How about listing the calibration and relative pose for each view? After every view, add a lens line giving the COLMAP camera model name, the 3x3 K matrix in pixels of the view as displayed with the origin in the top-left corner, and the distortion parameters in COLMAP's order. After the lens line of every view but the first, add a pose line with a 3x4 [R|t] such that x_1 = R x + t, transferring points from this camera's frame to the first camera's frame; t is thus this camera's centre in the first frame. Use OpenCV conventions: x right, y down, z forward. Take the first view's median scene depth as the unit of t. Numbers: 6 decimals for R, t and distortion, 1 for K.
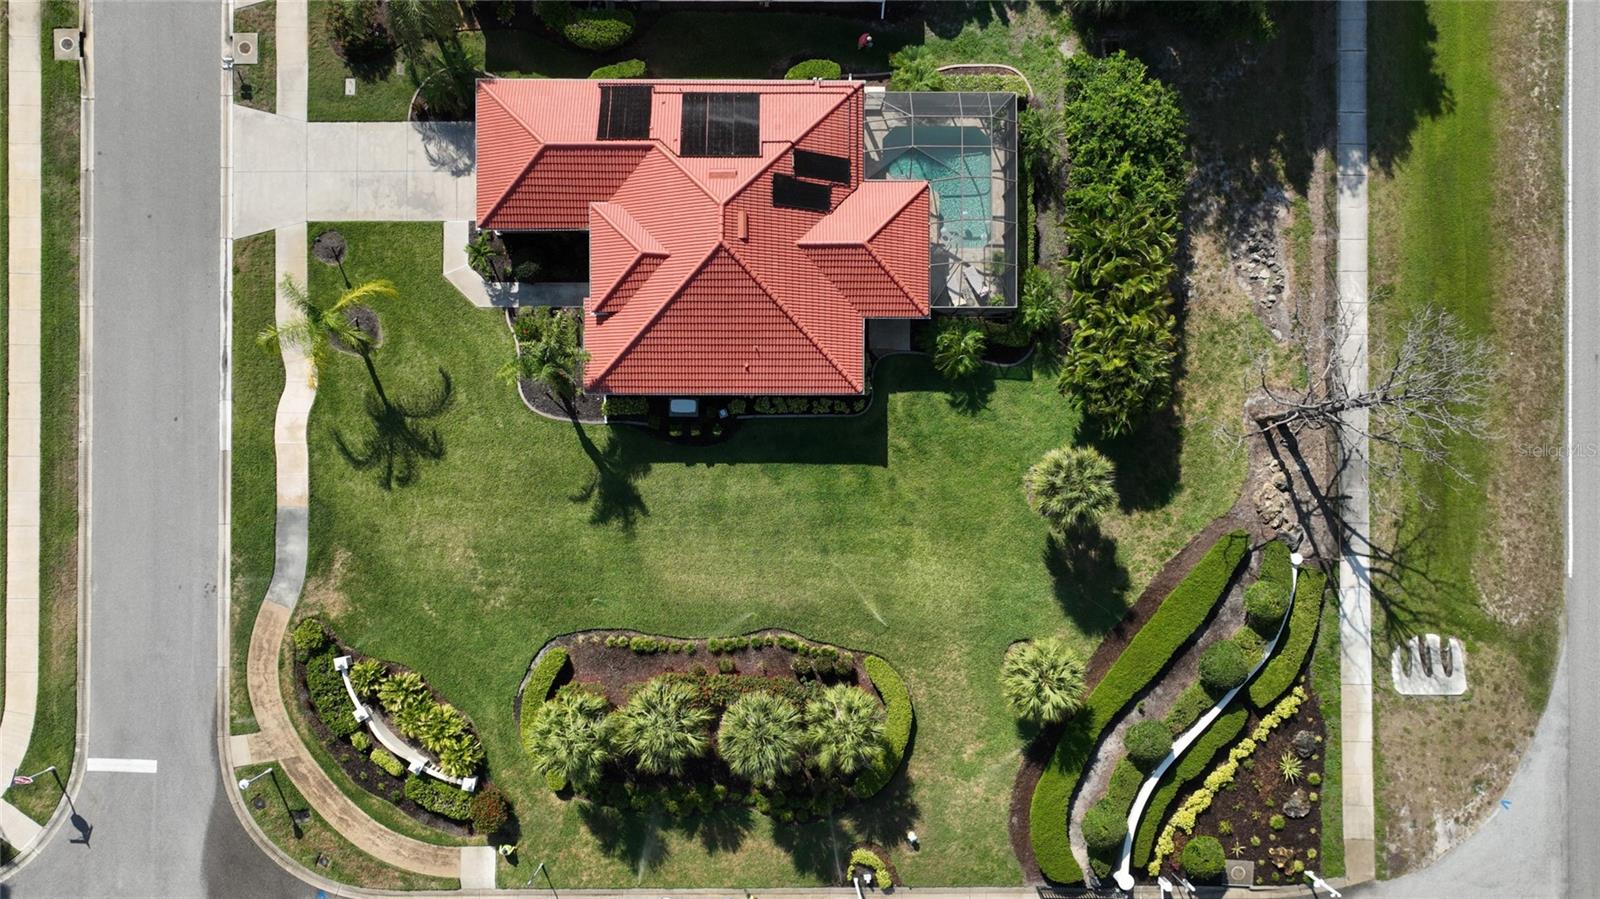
lens RADIAL K [[1123.2, 0, 795.3], [0, 1123.2, 459.6], [0, 0, 1]] dist [0.002022, 0.009733]
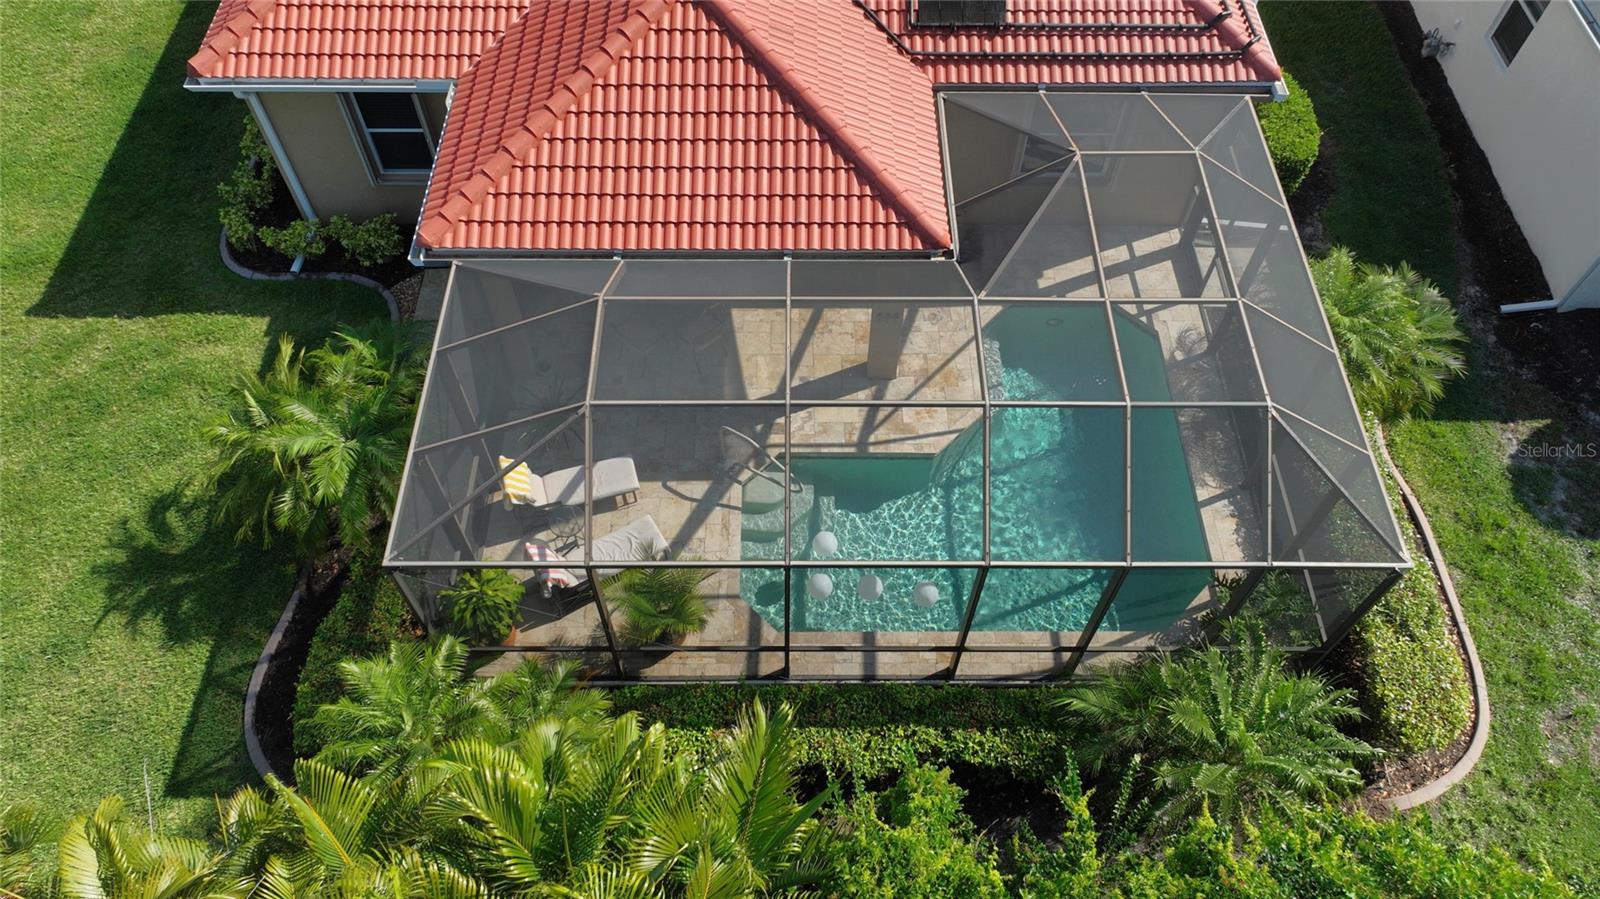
lens RADIAL K [[1123.2, 0, 804.6], [0, 1123.2, 449.6], [0, 0, 1]] dist [0.002022, 0.009733]
pose [[0.006966, 0.824743, -0.565465, 0.281475], [-0.999973, 0.004328, -0.006005, -0.199390], [-0.002506, 0.565491, 0.824750, 0.766786]]
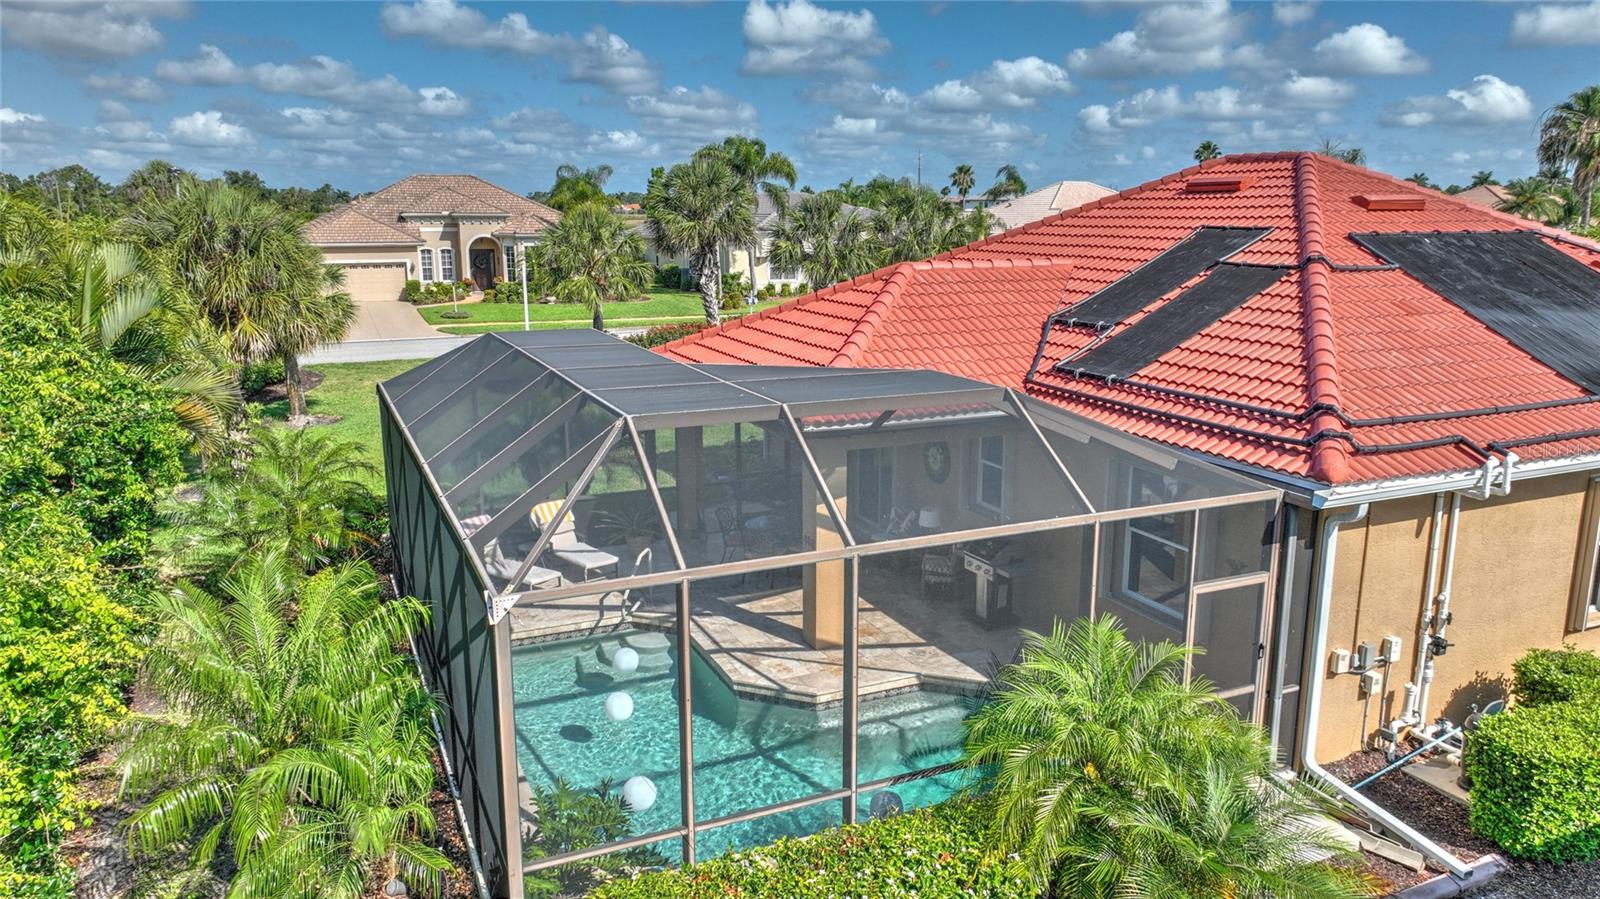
lens RADIAL K [[1123.2, 0, 791.5], [0, 1123.2, 453.1], [0, 0, 1]] dist [0.002022, 0.009733]
pose [[-0.915806, 0.084611, -0.392608, 0.206059], [-0.401612, -0.185899, 0.896744, -0.441148], [0.002889, 0.978919, 0.204228, 0.896790]]
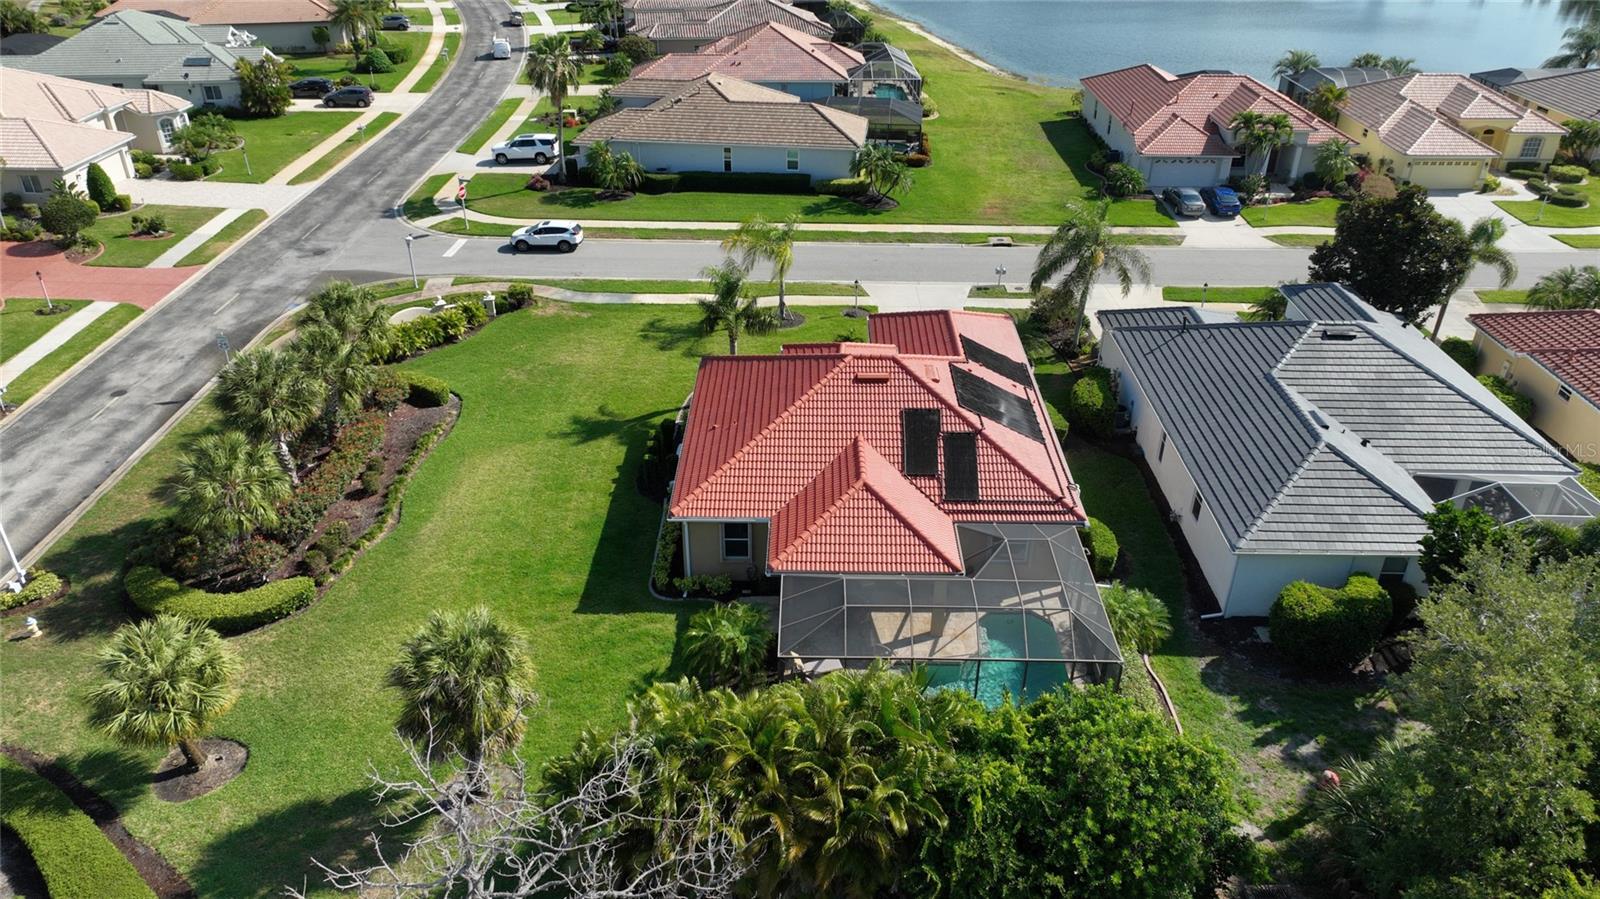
lens RADIAL K [[1123.2, 0, 808.4], [0, 1123.2, 450.2], [0, 0, 1]] dist [0.002022, 0.009733]
pose [[-0.006253, 0.493610, -0.869661, 0.646953], [-0.999979, -0.004630, 0.004562, -0.144992], [-0.001774, 0.869671, 0.493628, 0.554306]]
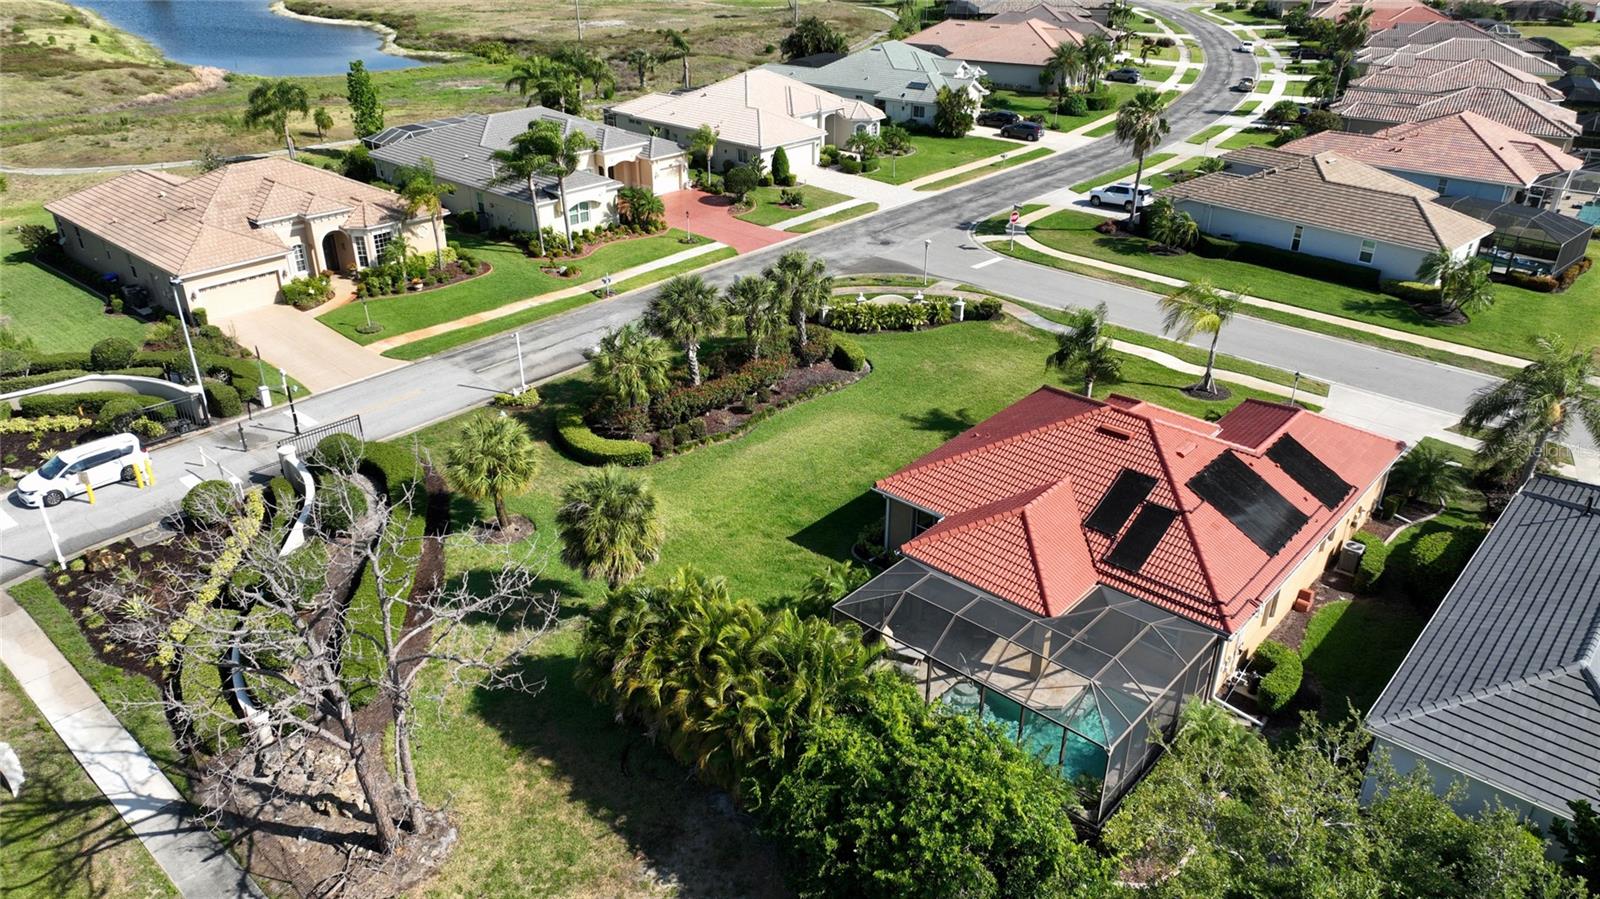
lens RADIAL K [[1123.2, 0, 800.2], [0, 1123.2, 456.3], [0, 0, 1]] dist [0.002022, 0.009733]
pose [[-0.664147, 0.337679, -0.666995, 0.614132], [-0.747593, -0.304434, 0.590275, -0.479263], [-0.003732, 0.890670, 0.454635, 0.557811]]
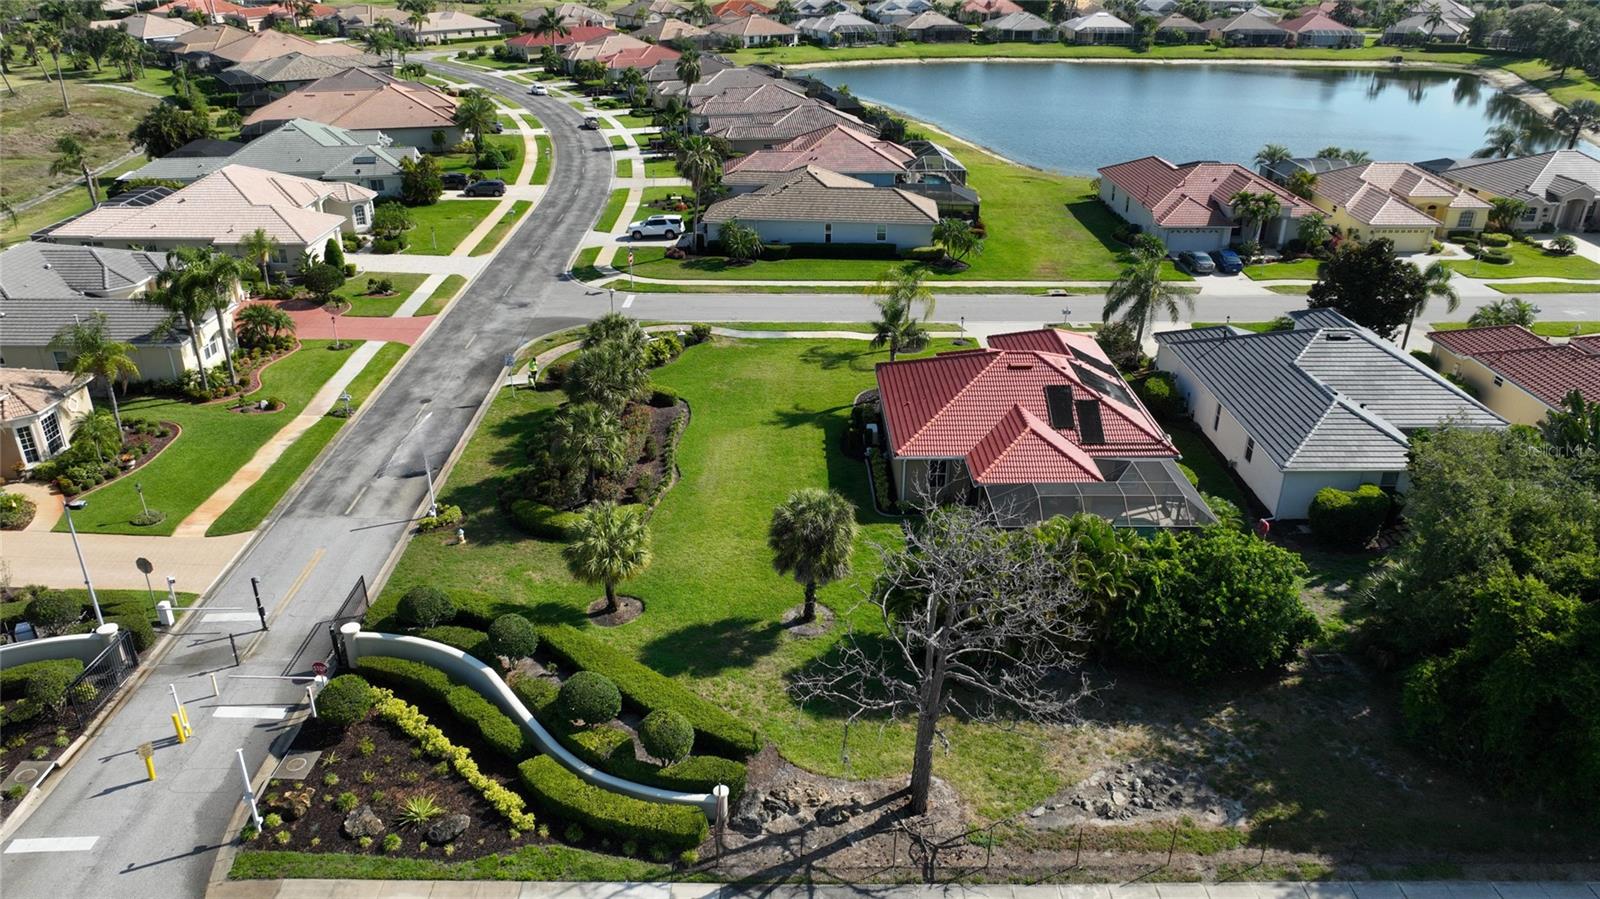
lens RADIAL K [[1123.2, 0, 809.5], [0, 1123.2, 449.9], [0, 0, 1]] dist [0.002022, 0.009733]
pose [[0.025267, 0.420793, -0.906805, 0.980308], [-0.999680, 0.009589, -0.023405, 0.047653], [-0.001153, 0.907106, 0.420900, 0.502032]]
